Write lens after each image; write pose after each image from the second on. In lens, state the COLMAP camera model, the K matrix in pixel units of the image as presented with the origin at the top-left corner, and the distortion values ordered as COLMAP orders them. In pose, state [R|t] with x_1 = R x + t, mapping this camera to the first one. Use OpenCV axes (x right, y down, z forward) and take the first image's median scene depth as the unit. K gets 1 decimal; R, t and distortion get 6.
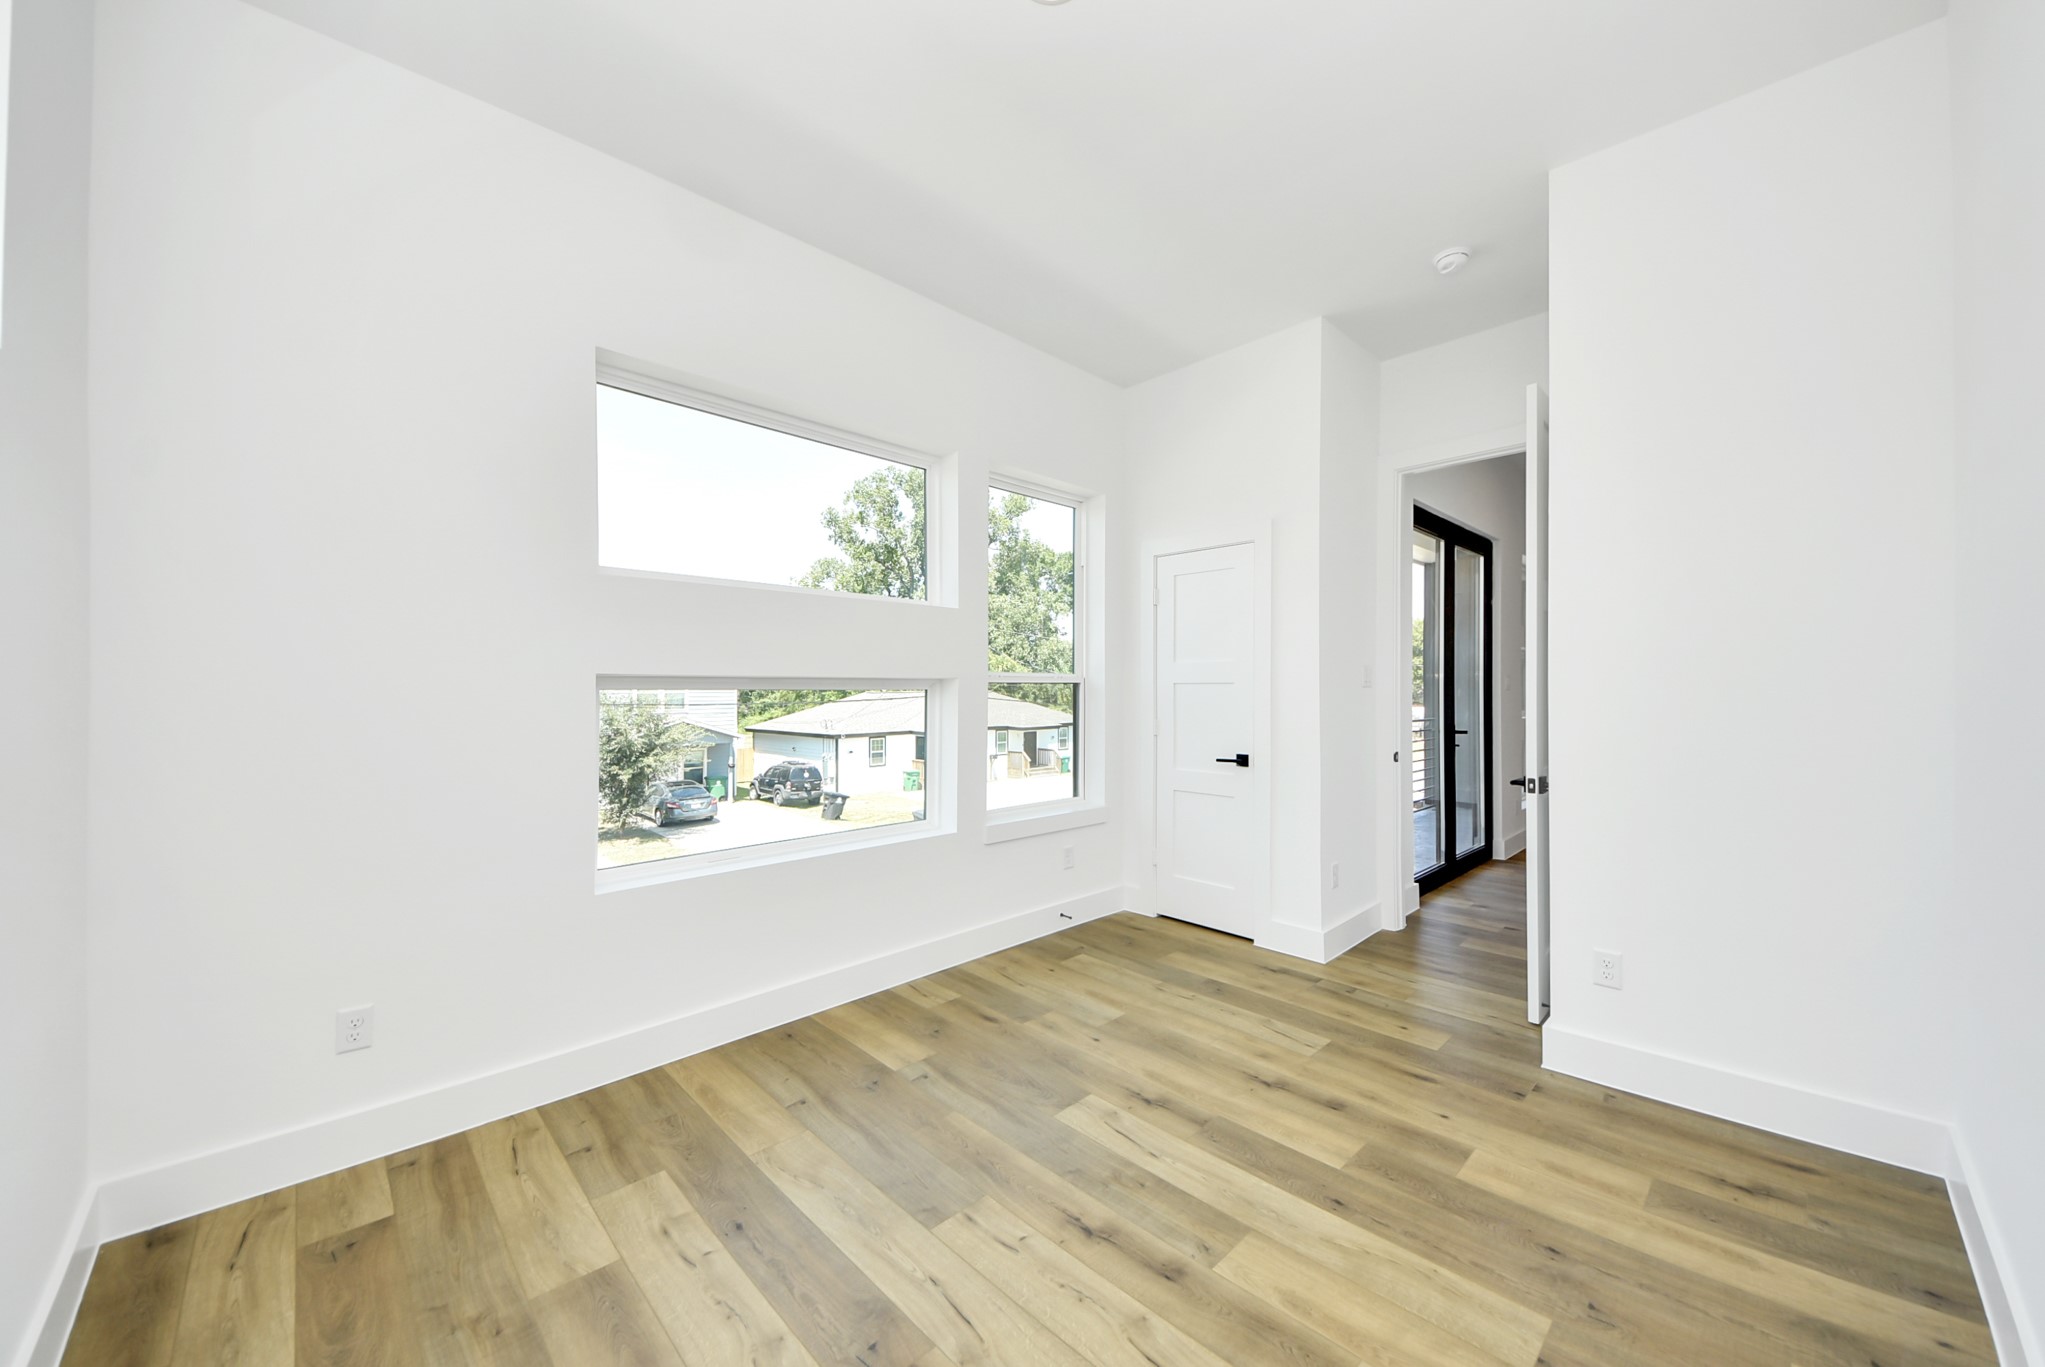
lens RADIAL K [[750.2, 0, 1023.6], [0, 750.2, 695.7], [0, 0, 1]] dist [0.002182, -0.001753]
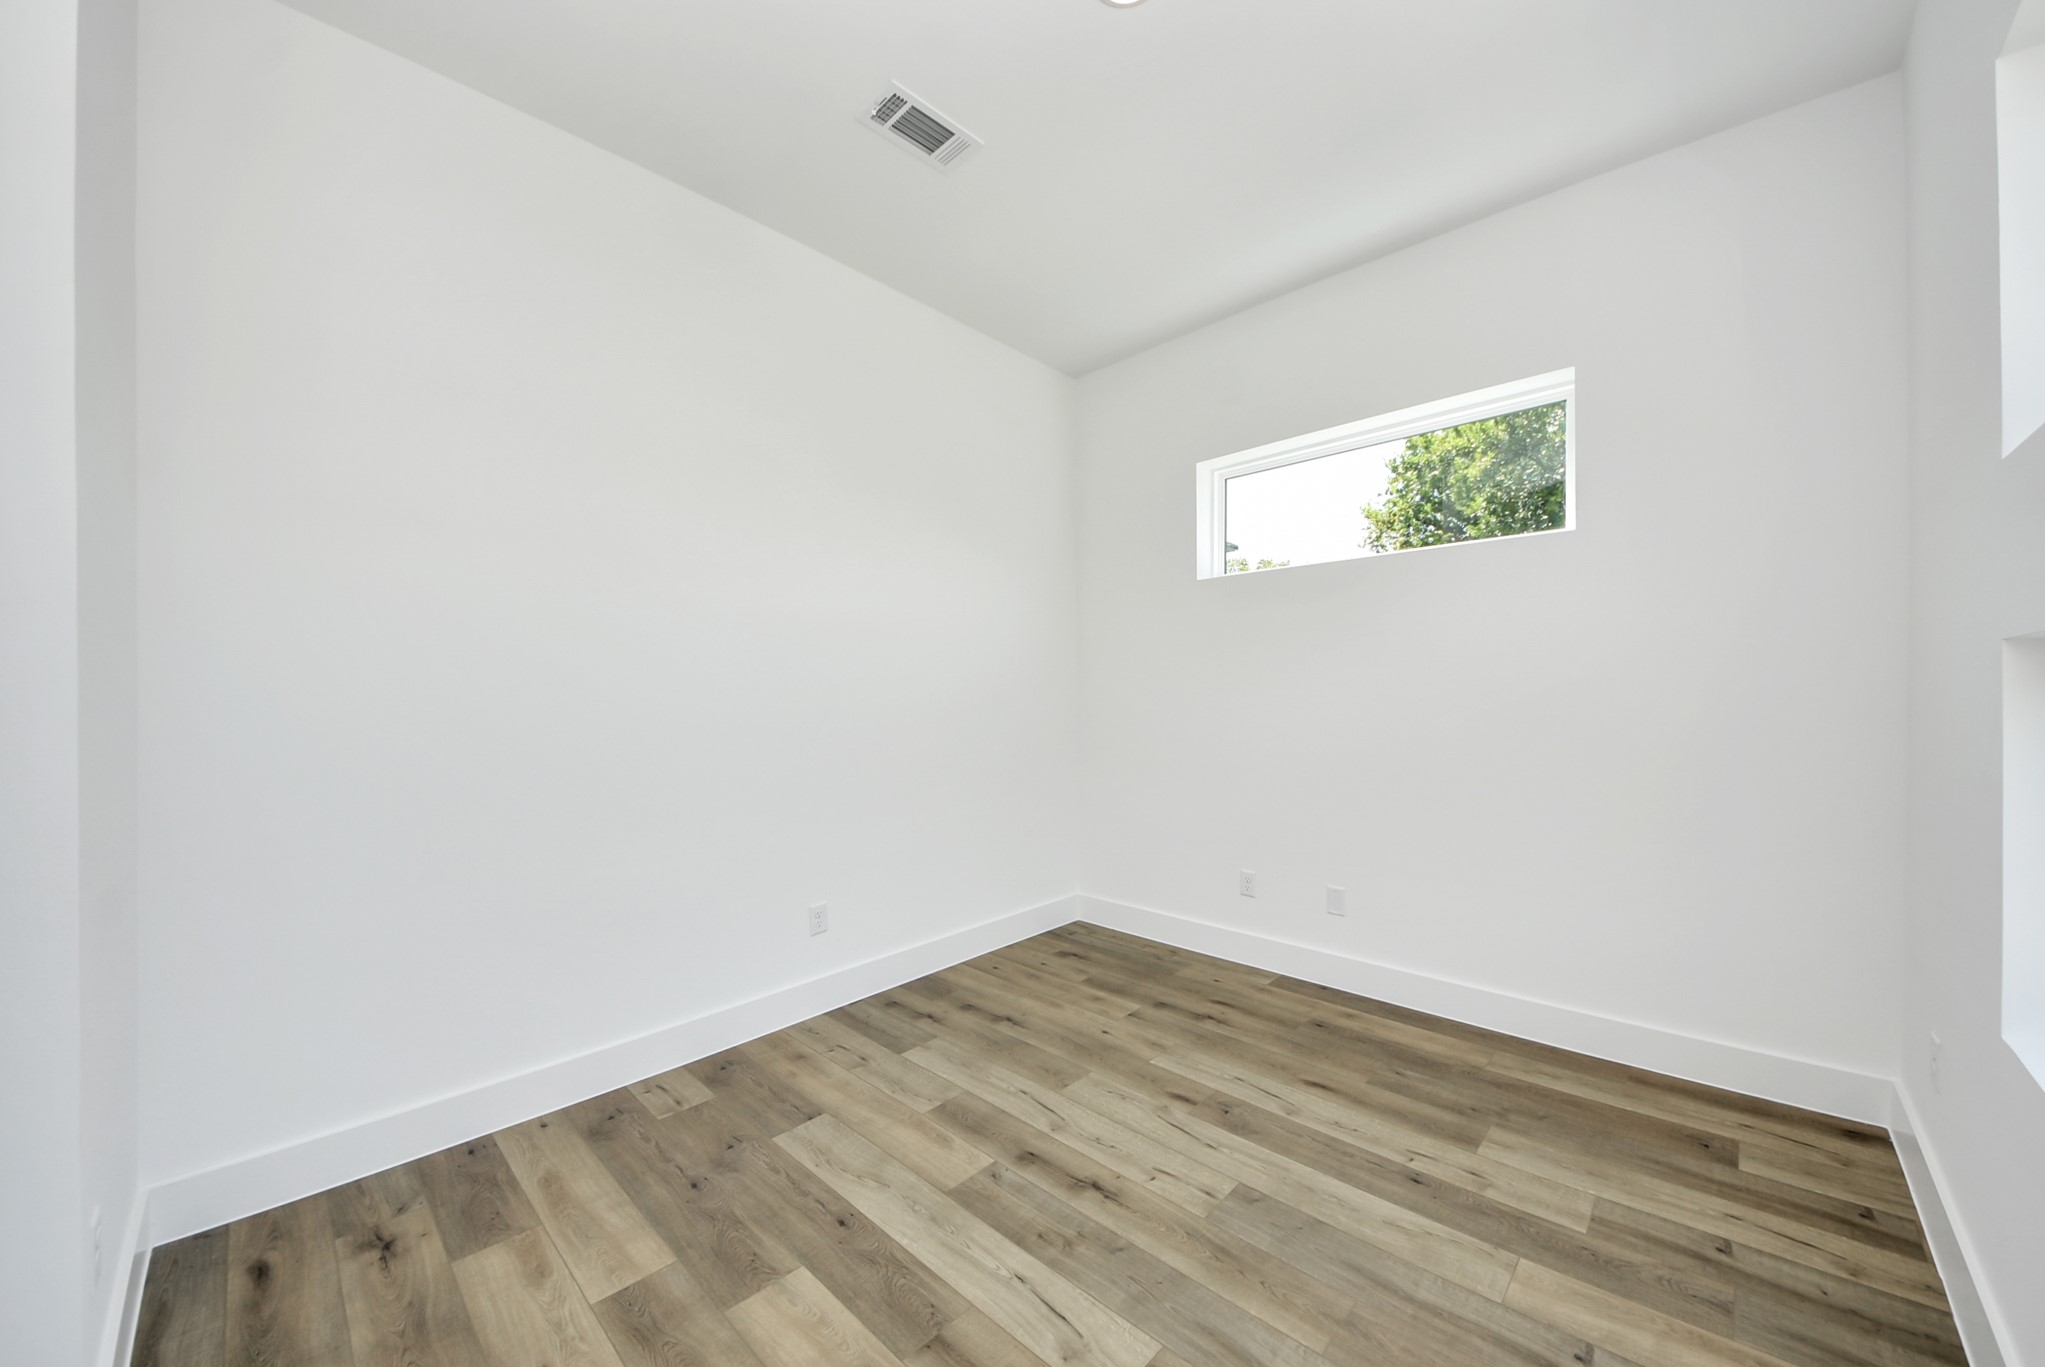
lens RADIAL K [[750.2, 0, 1022.0], [0, 750.2, 699.3], [0, 0, 1]] dist [0.002182, -0.001753]
pose [[-0.999174, 0.017617, -0.036623, 0.212144], [0.018332, 0.999646, -0.019262, 0.019357], [0.036271, -0.019918, -0.999143, 2.017099]]
